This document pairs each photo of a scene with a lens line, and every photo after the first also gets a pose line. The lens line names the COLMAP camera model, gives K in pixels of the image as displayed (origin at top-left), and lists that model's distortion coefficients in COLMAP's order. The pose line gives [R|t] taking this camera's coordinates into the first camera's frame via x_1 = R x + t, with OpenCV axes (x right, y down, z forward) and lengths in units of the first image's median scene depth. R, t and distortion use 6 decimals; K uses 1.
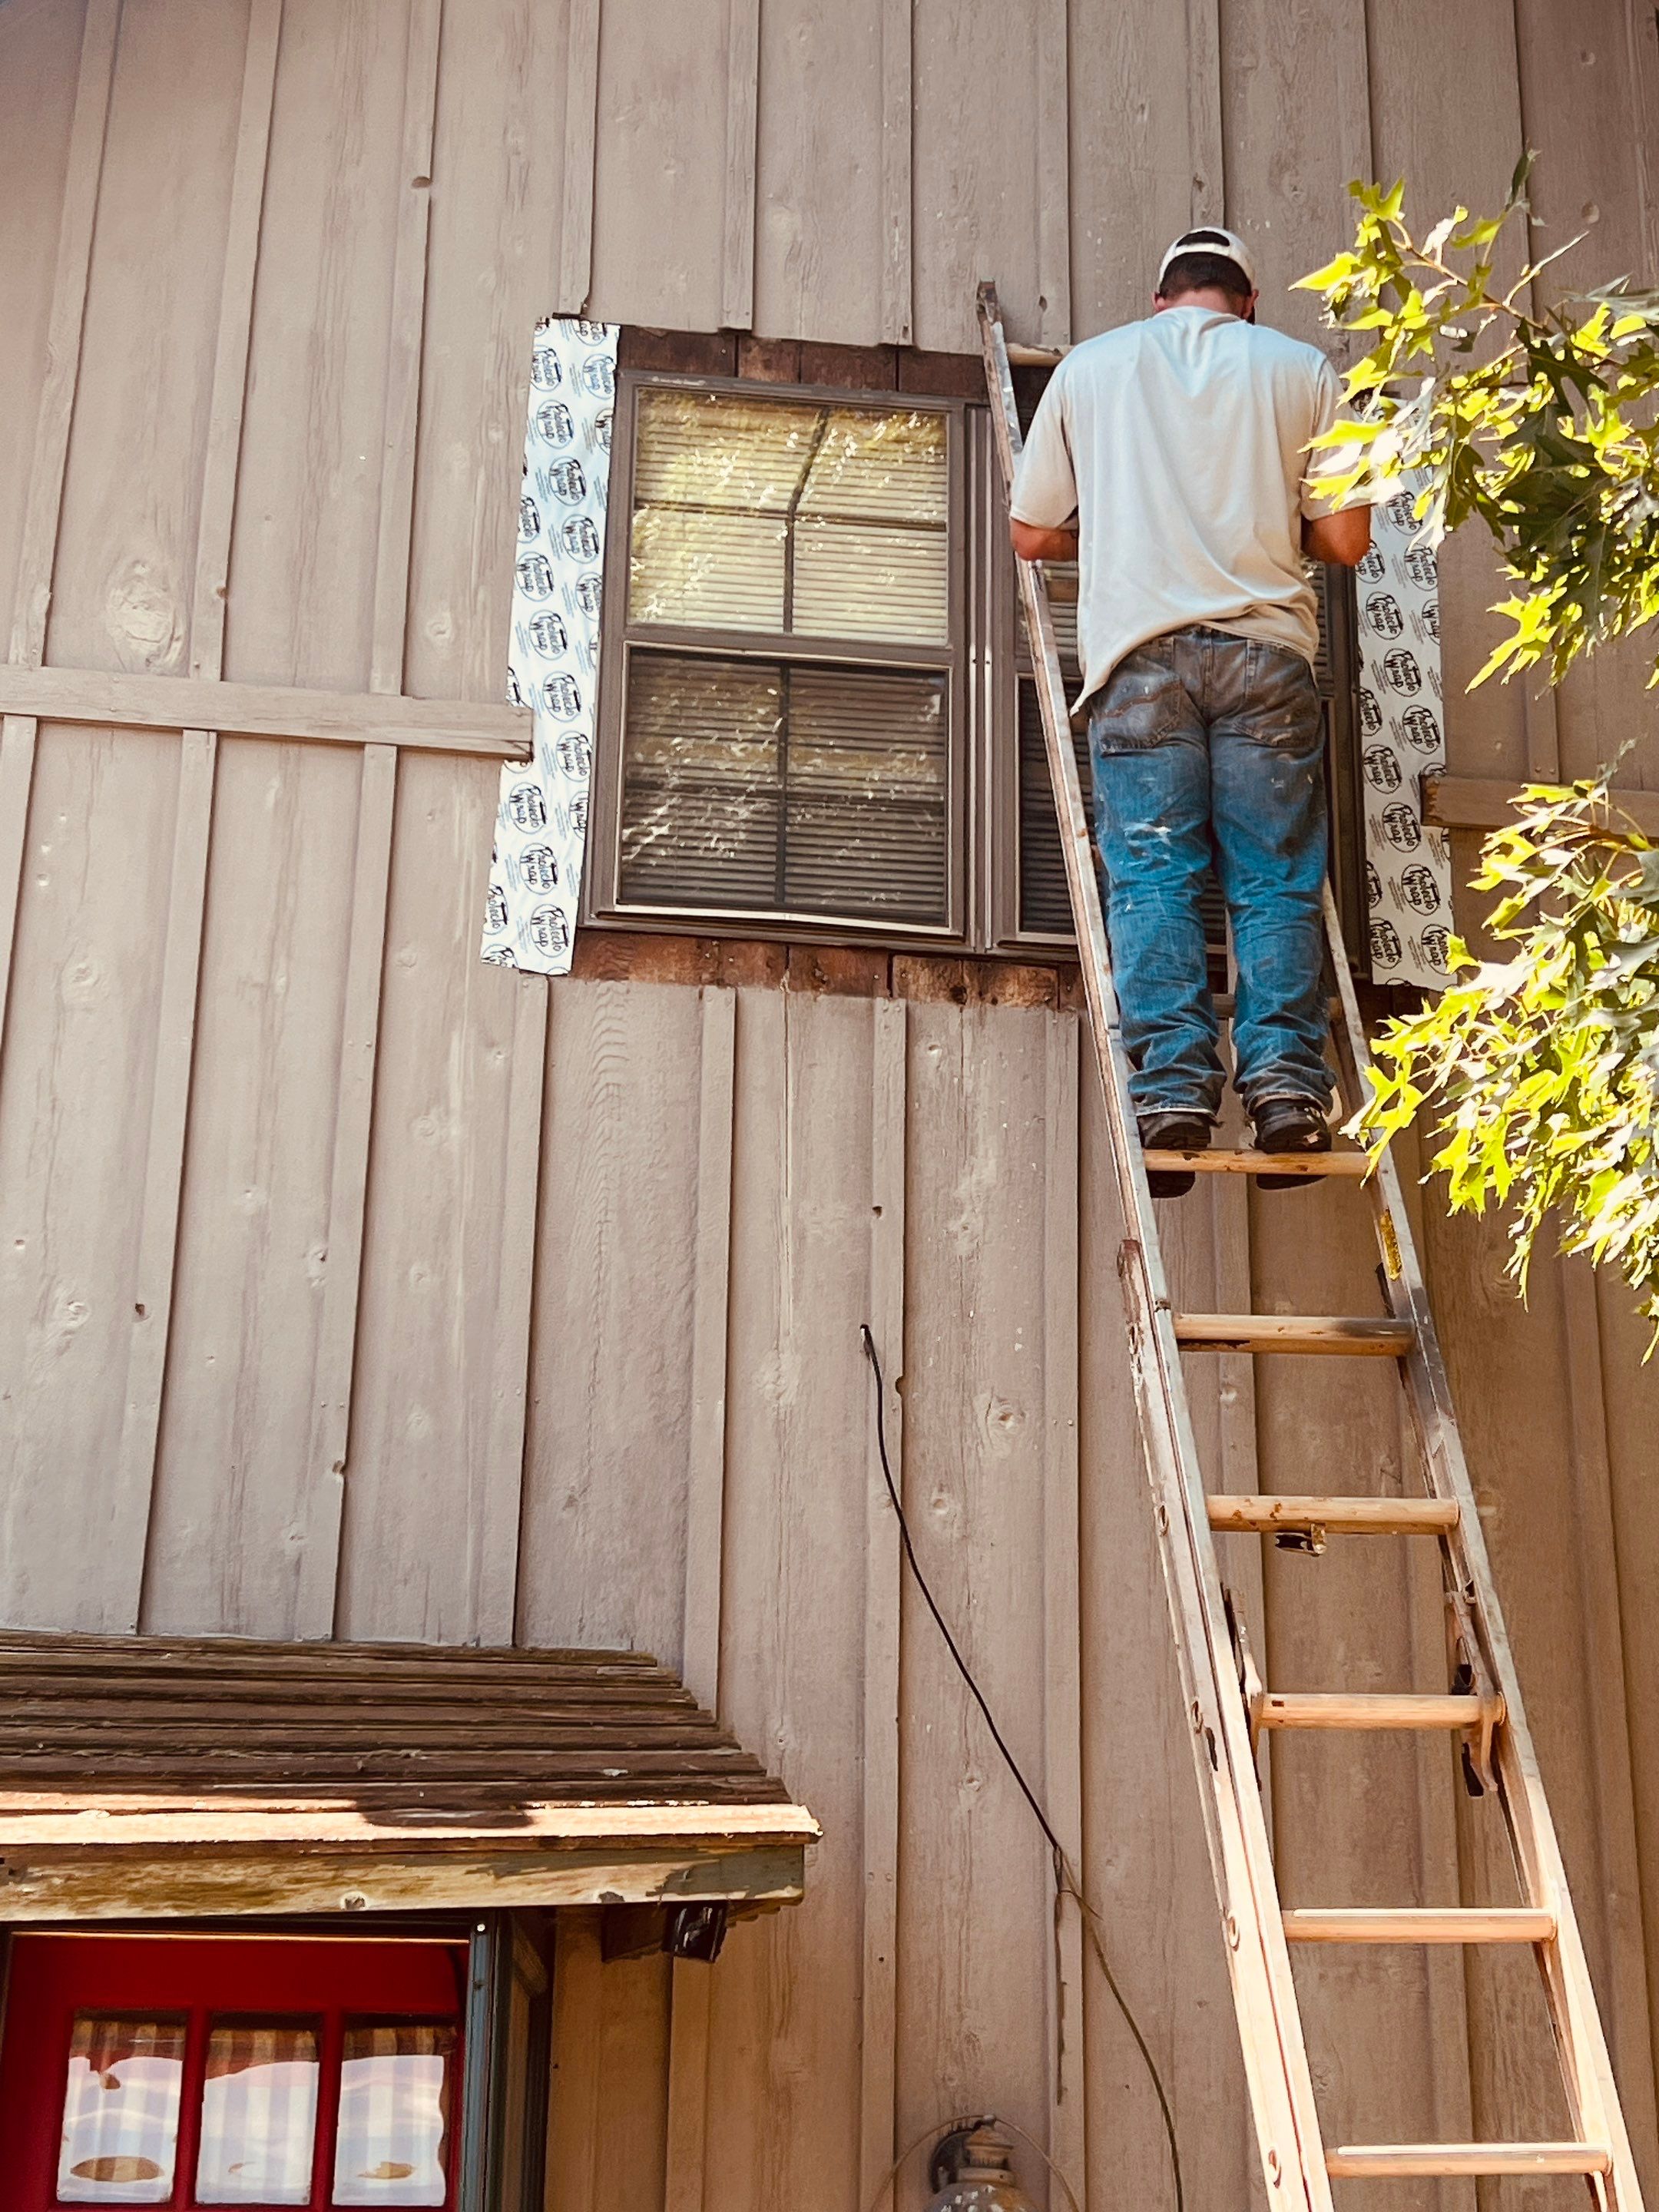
lens RADIAL K [[3373.2, 0, 826.7], [0, 3373.2, 1111.2], [0, 0, 1]] dist [0.134335, 0.000000]
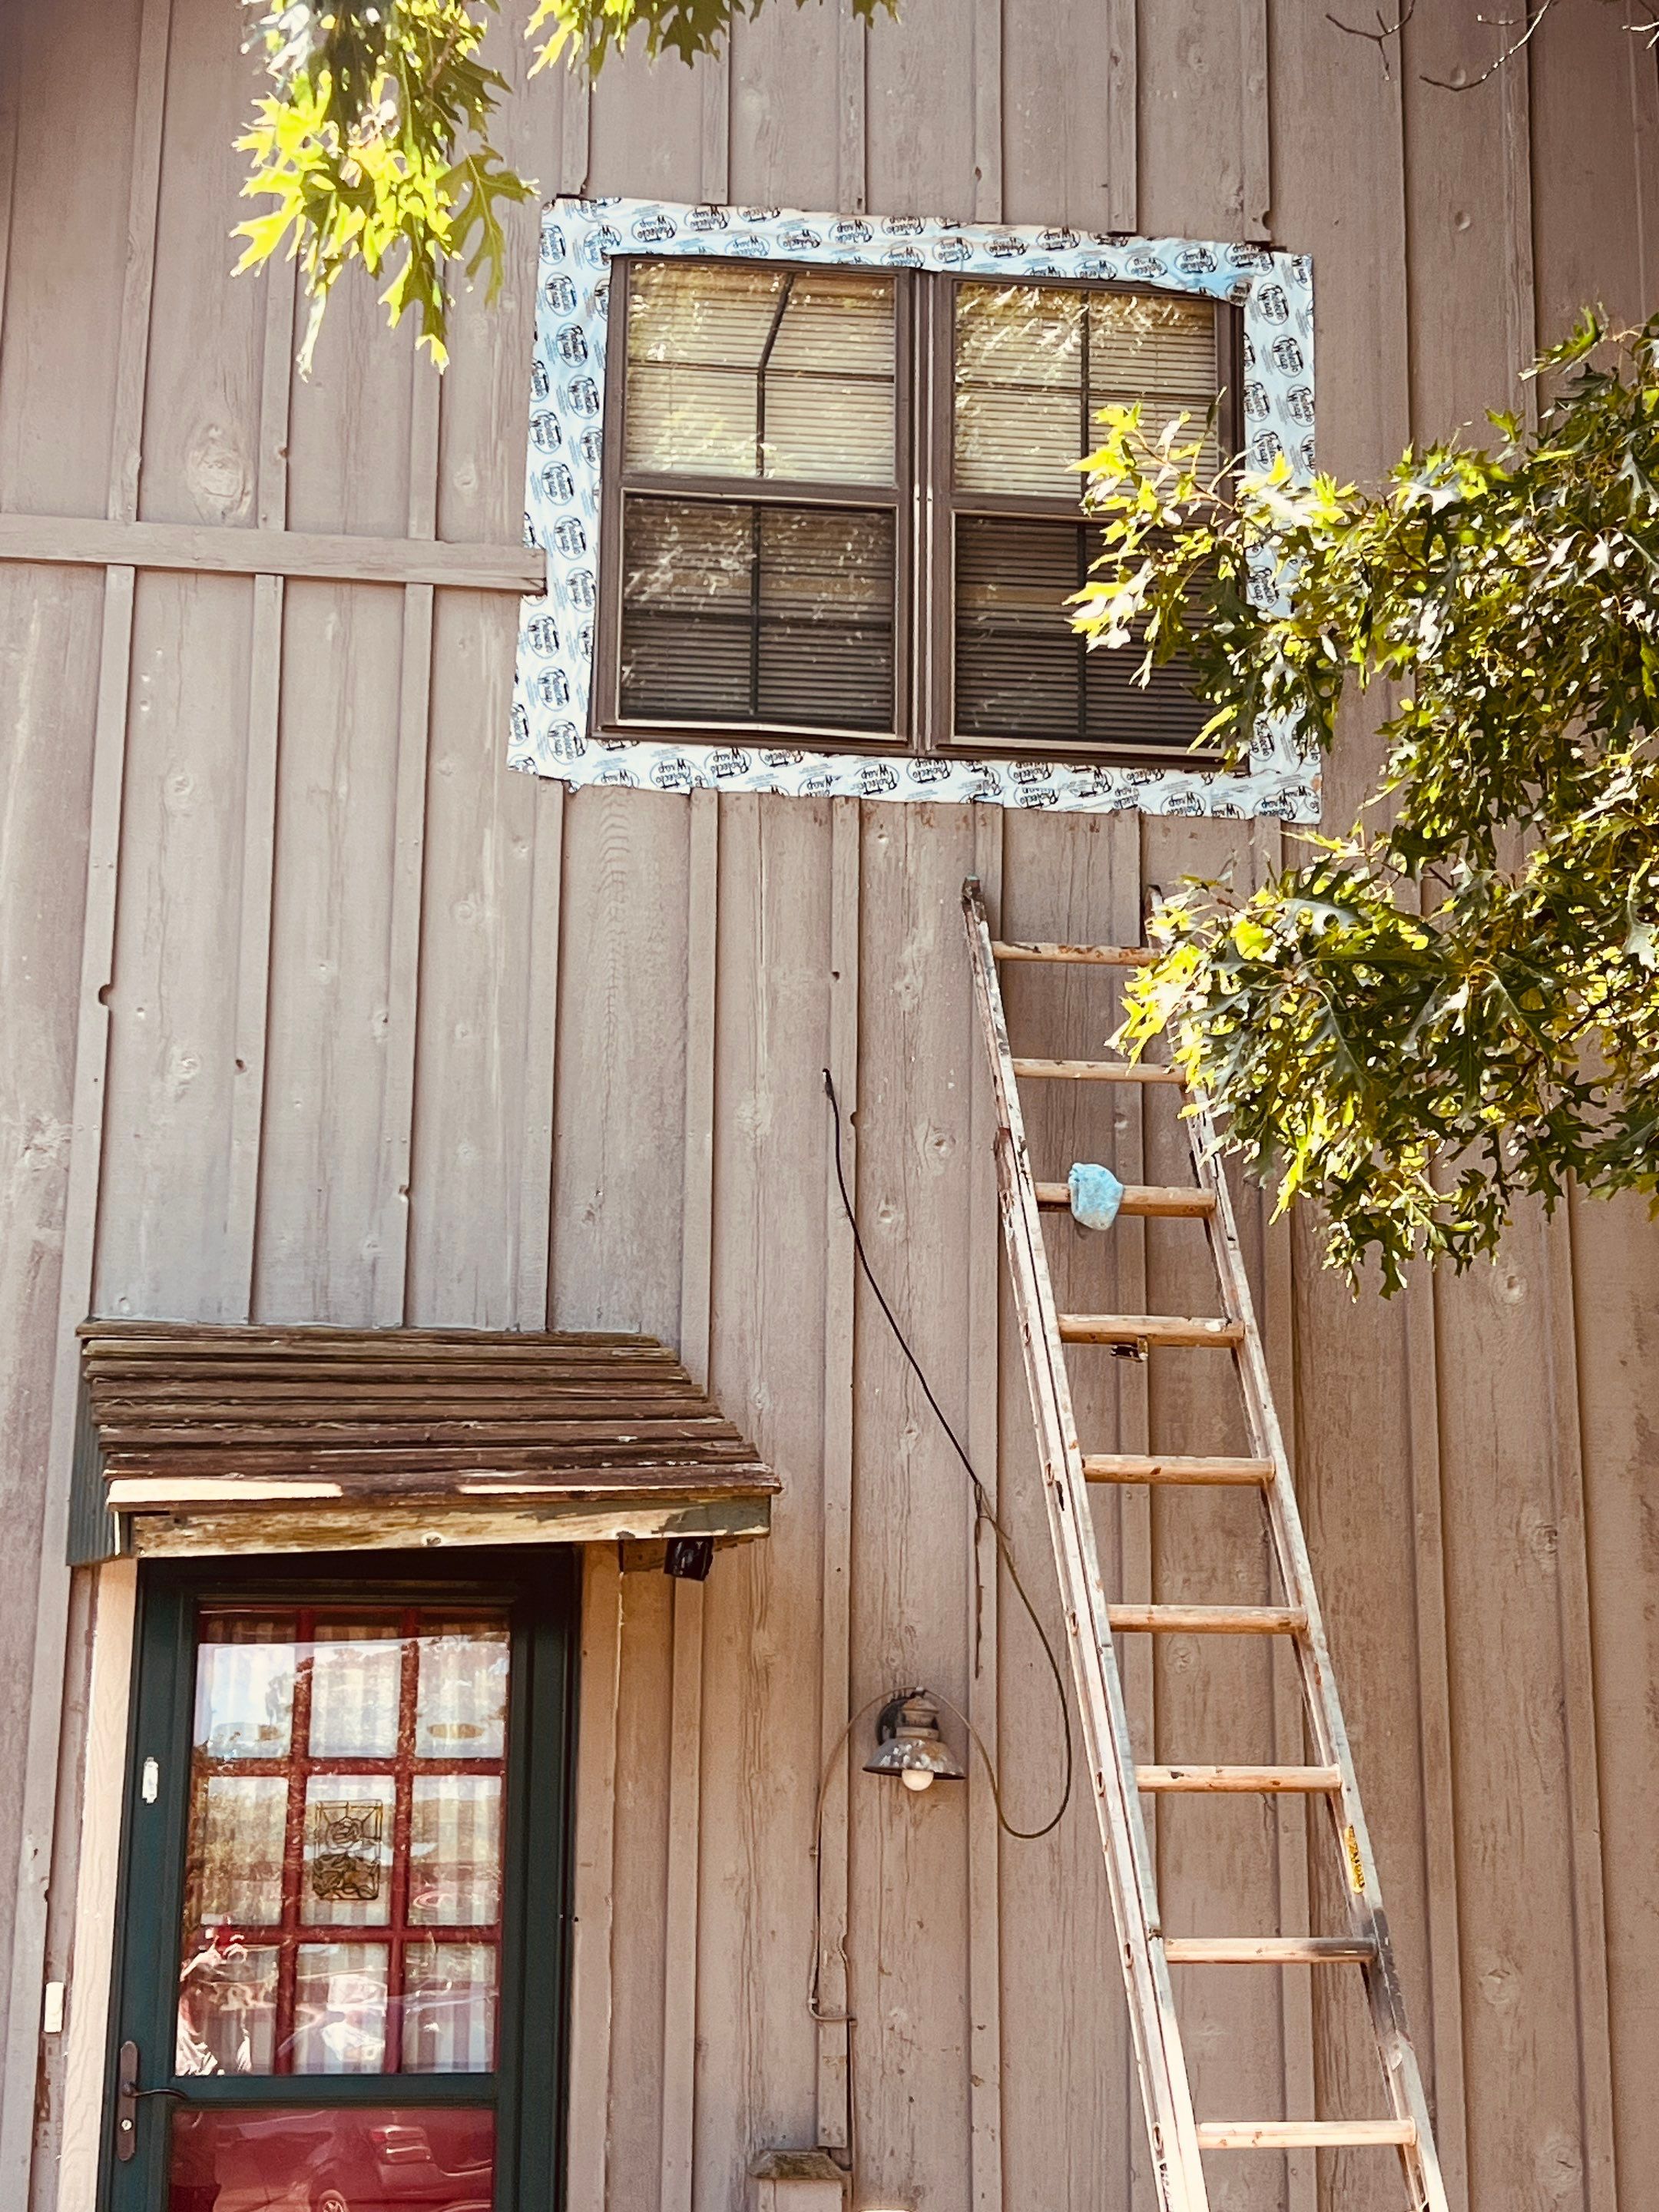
lens RADIAL K [[3357.6, 0, 818.6], [0, 3357.6, 1119.0], [0, 0, 1]] dist [0.158340, 0.000000]
pose [[0.999955, -0.006494, -0.006969, 0.016905], [0.007326, 0.991890, 0.126892, -0.073302], [0.006088, -0.126937, 0.991892, -0.214913]]
